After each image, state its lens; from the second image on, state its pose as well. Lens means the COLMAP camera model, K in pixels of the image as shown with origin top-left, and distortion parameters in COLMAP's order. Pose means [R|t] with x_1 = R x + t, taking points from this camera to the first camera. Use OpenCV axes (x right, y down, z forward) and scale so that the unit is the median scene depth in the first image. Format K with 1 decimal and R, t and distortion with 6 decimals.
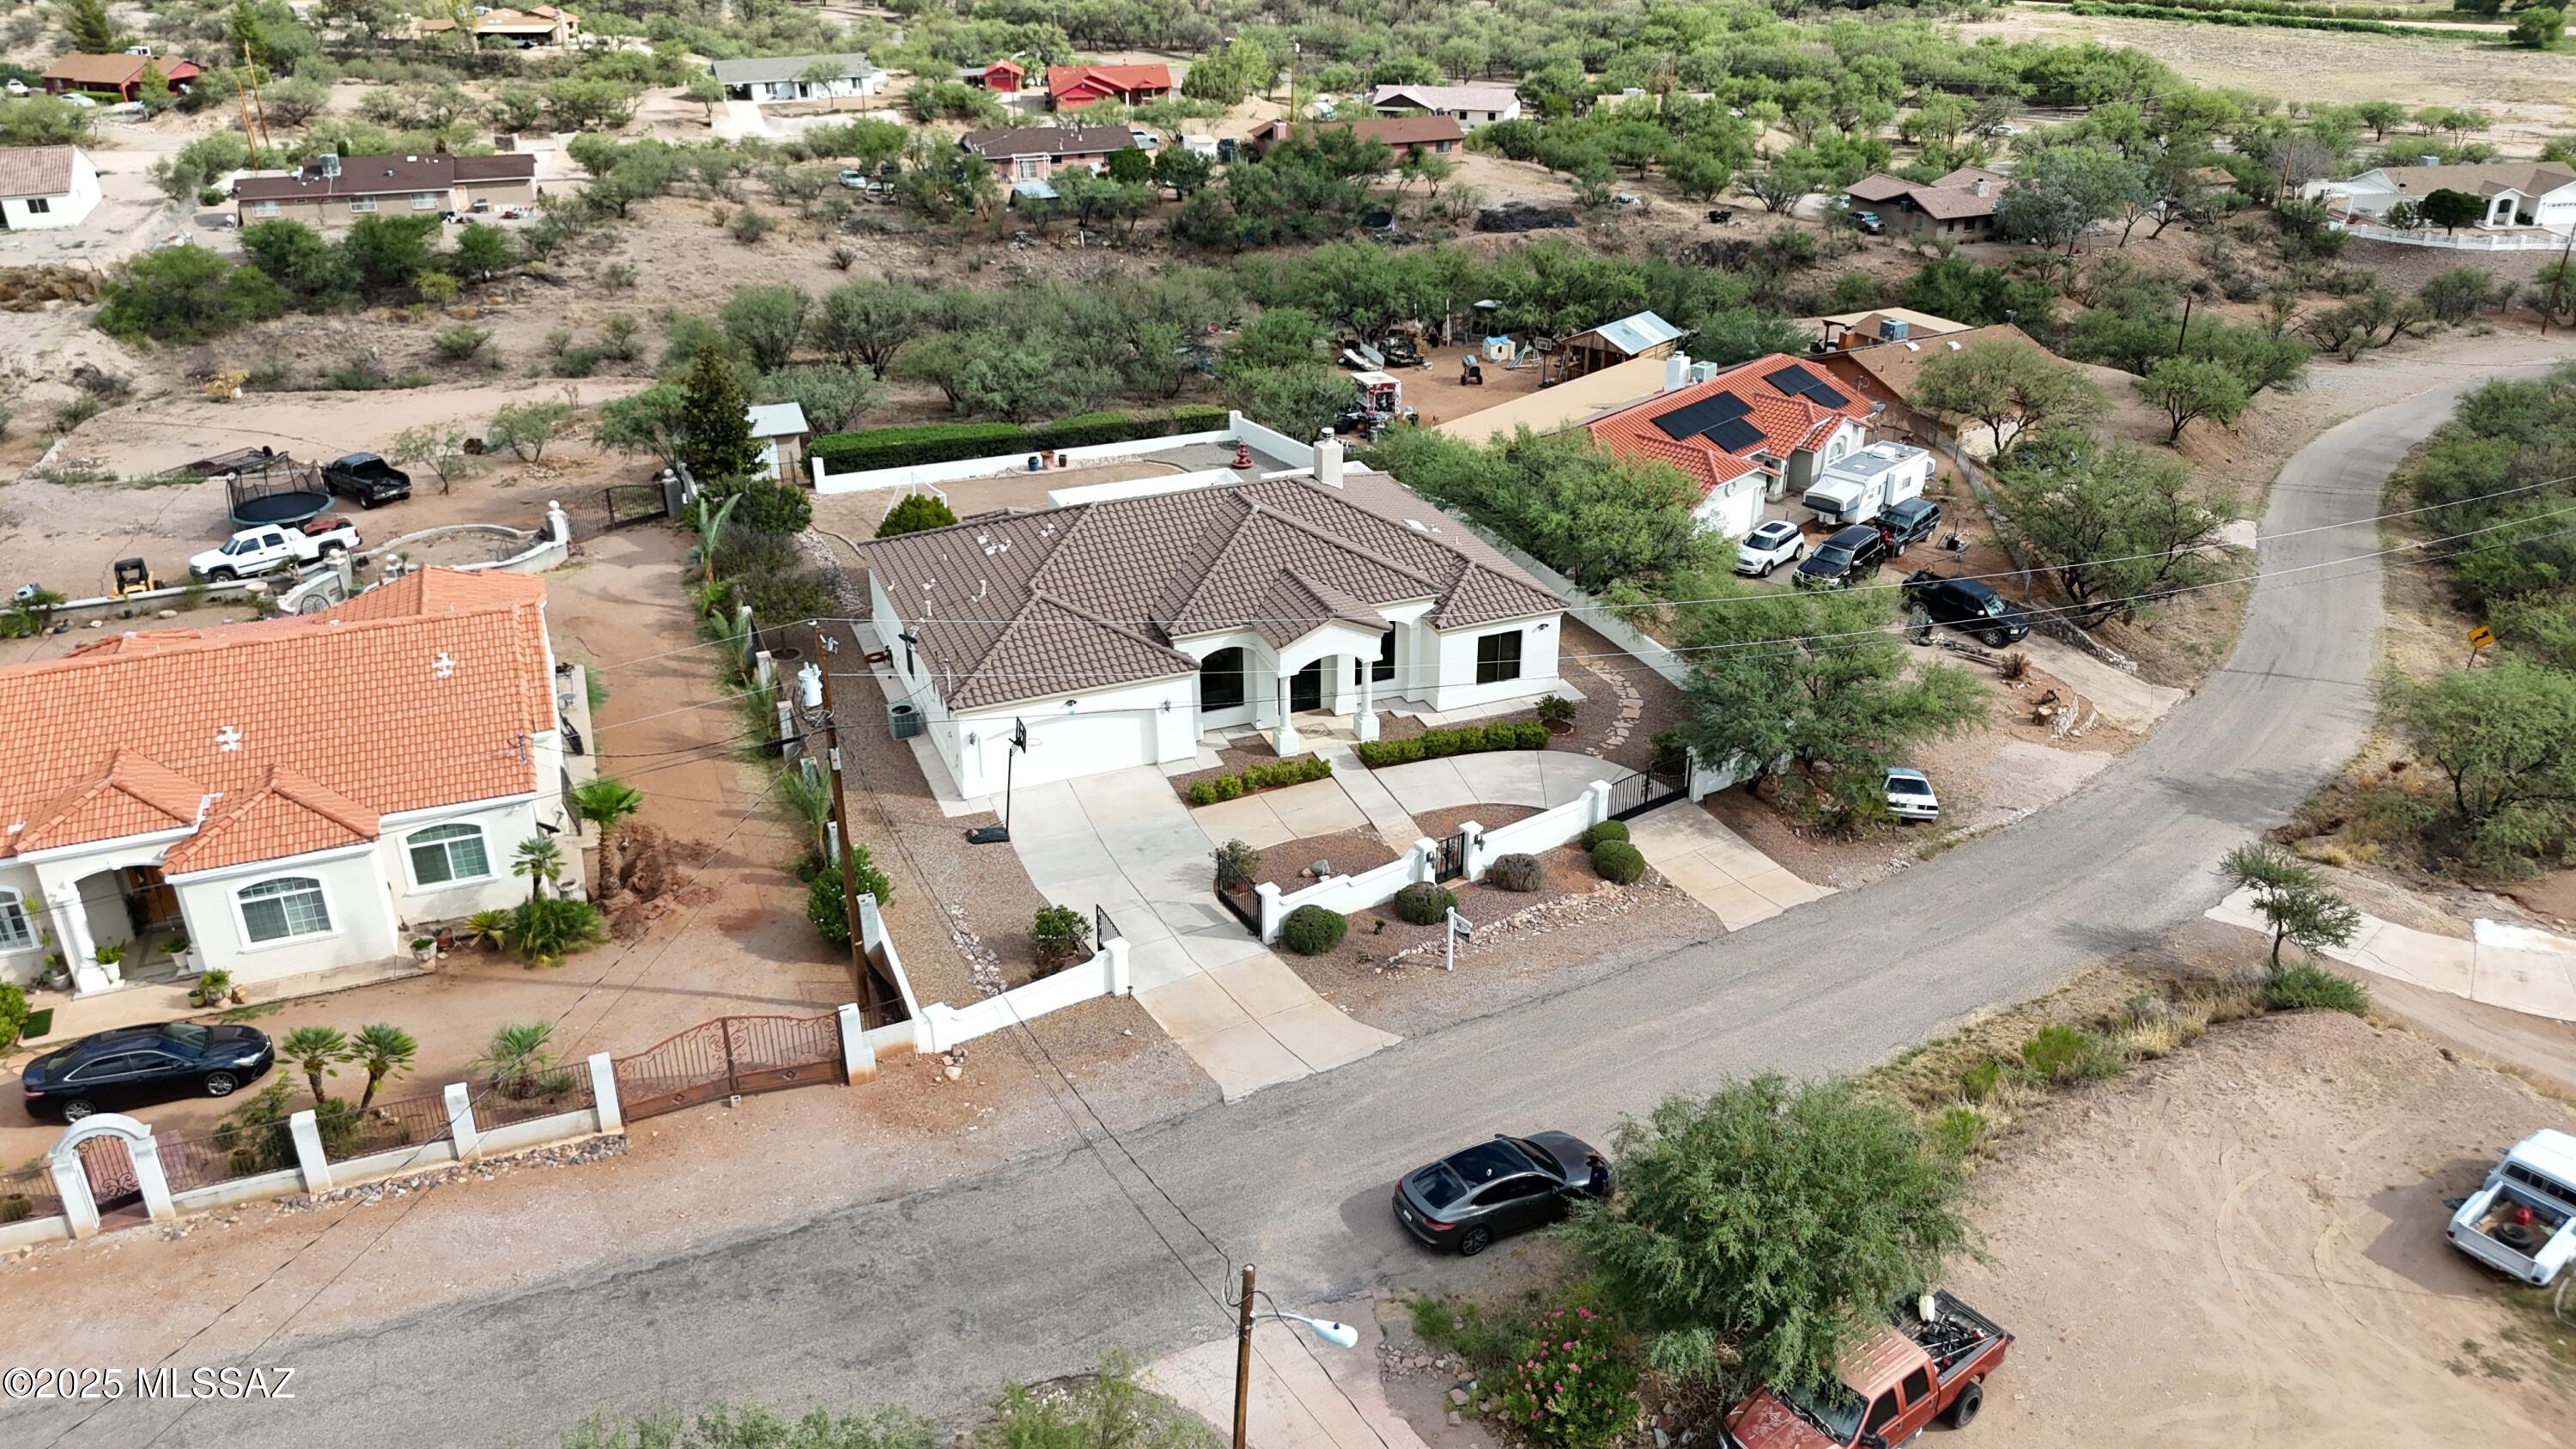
lens RADIAL K [[1909.7, 0, 1280.5], [0, 1909.7, 720.4], [0, 0, 1]] dist [0.055138, -0.051110]
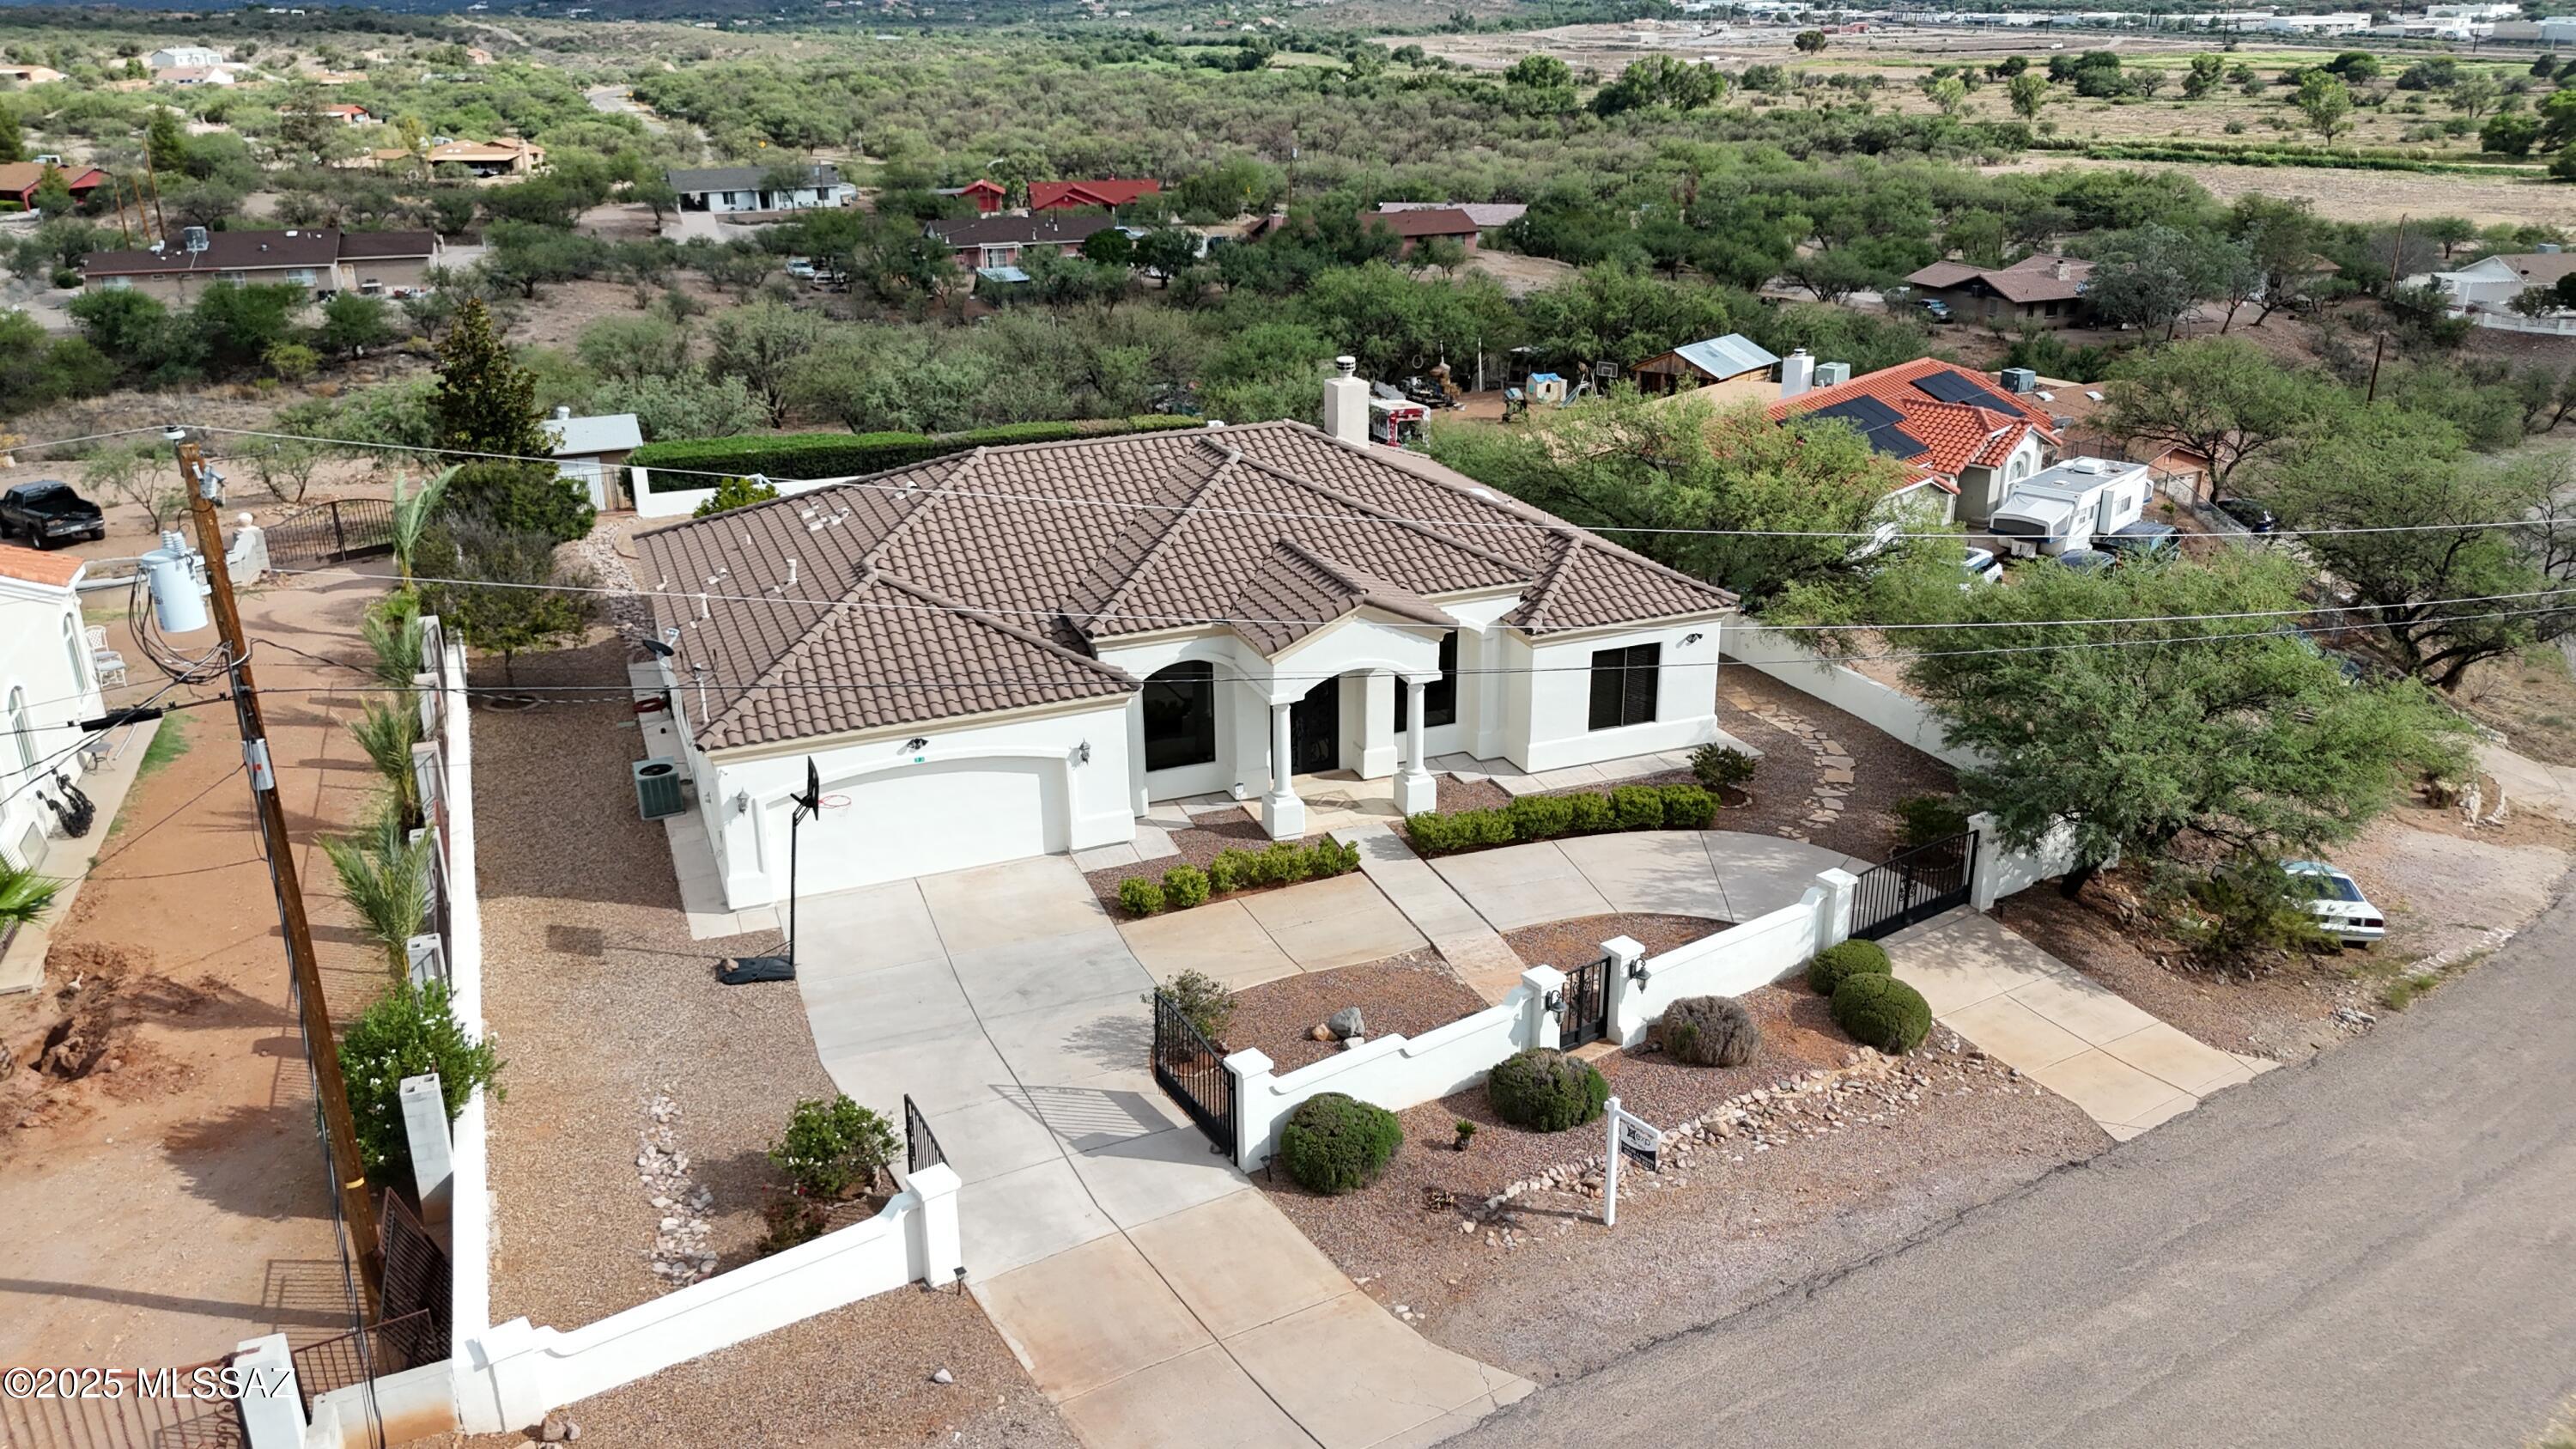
lens RADIAL K [[1909.7, 0, 1280.5], [0, 1909.7, 720.4], [0, 0, 1]] dist [0.055138, -0.051110]
pose [[0.999993, -0.003634, 0.000213, 0.001294], [0.003638, 0.995796, -0.091522, 0.025207], [0.000121, 0.091523, 0.995803, 0.274762]]
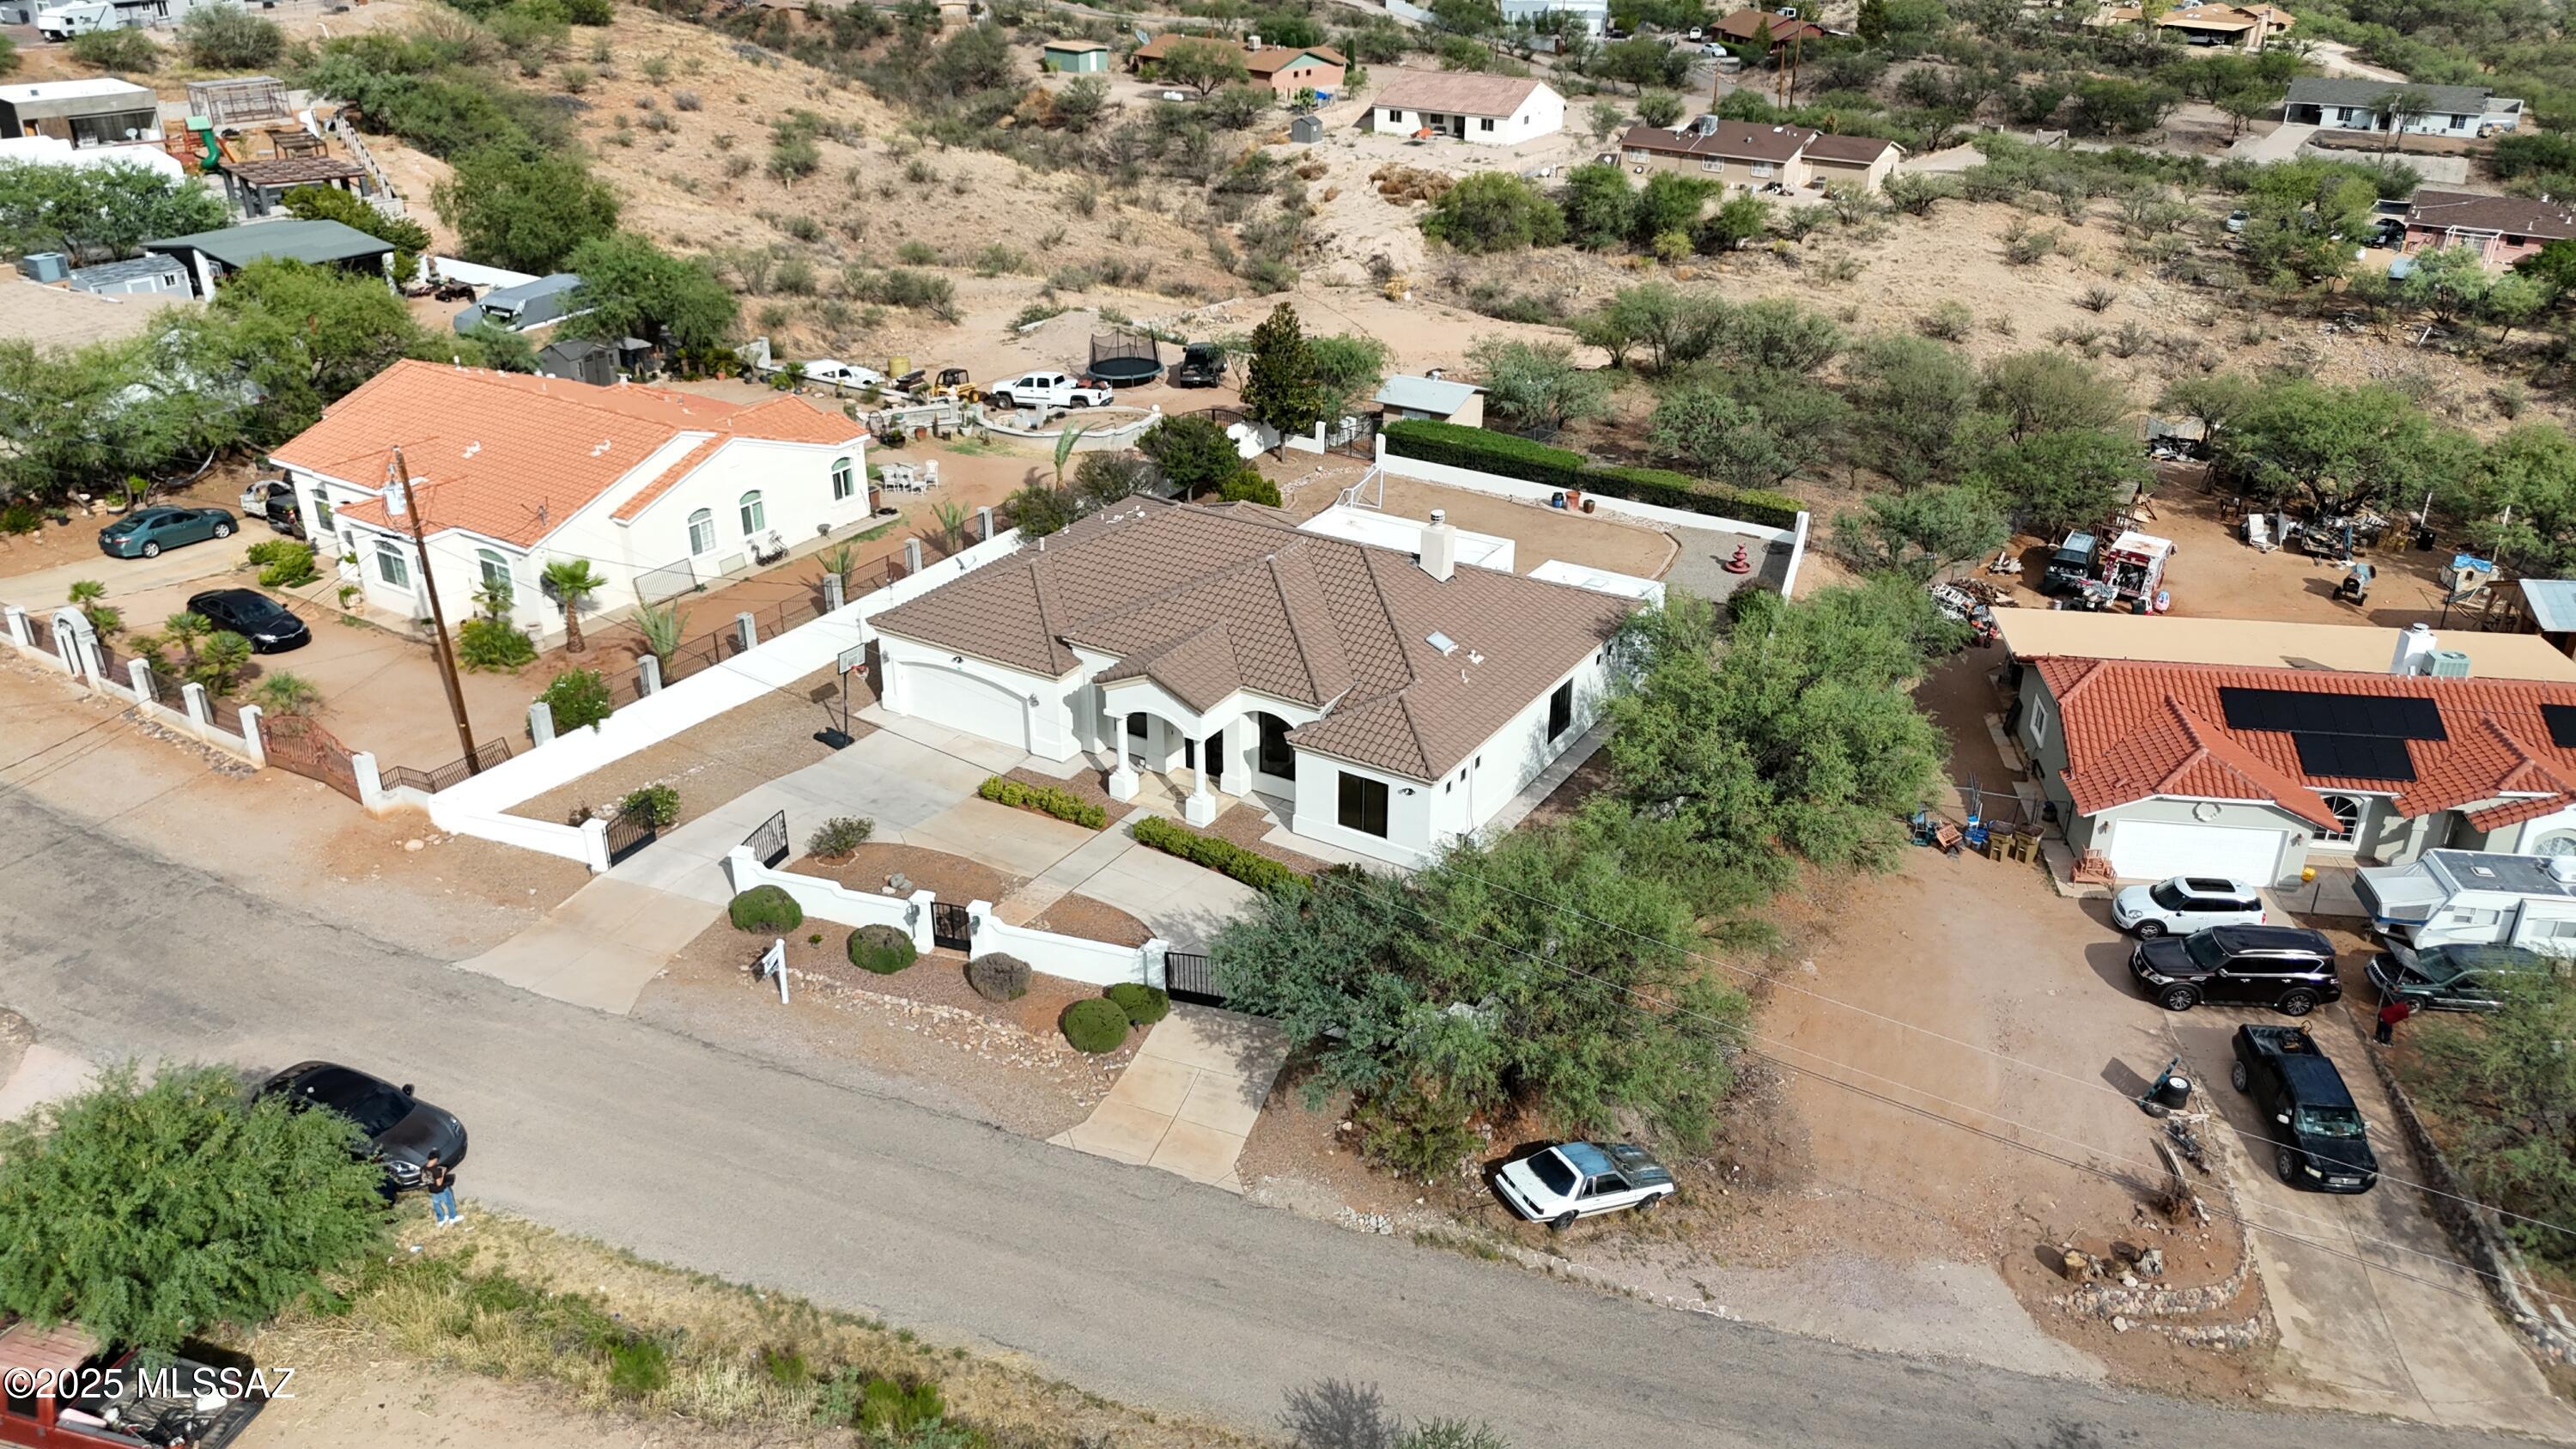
lens RADIAL K [[1909.7, 0, 1280.5], [0, 1909.7, 720.4], [0, 0, 1]] dist [0.055138, -0.051110]
pose [[0.595335, 0.360332, -0.718149, 0.500726], [-0.355134, 0.919761, 0.167090, -0.142773], [0.720733, 0.155565, 0.675532, 0.285412]]
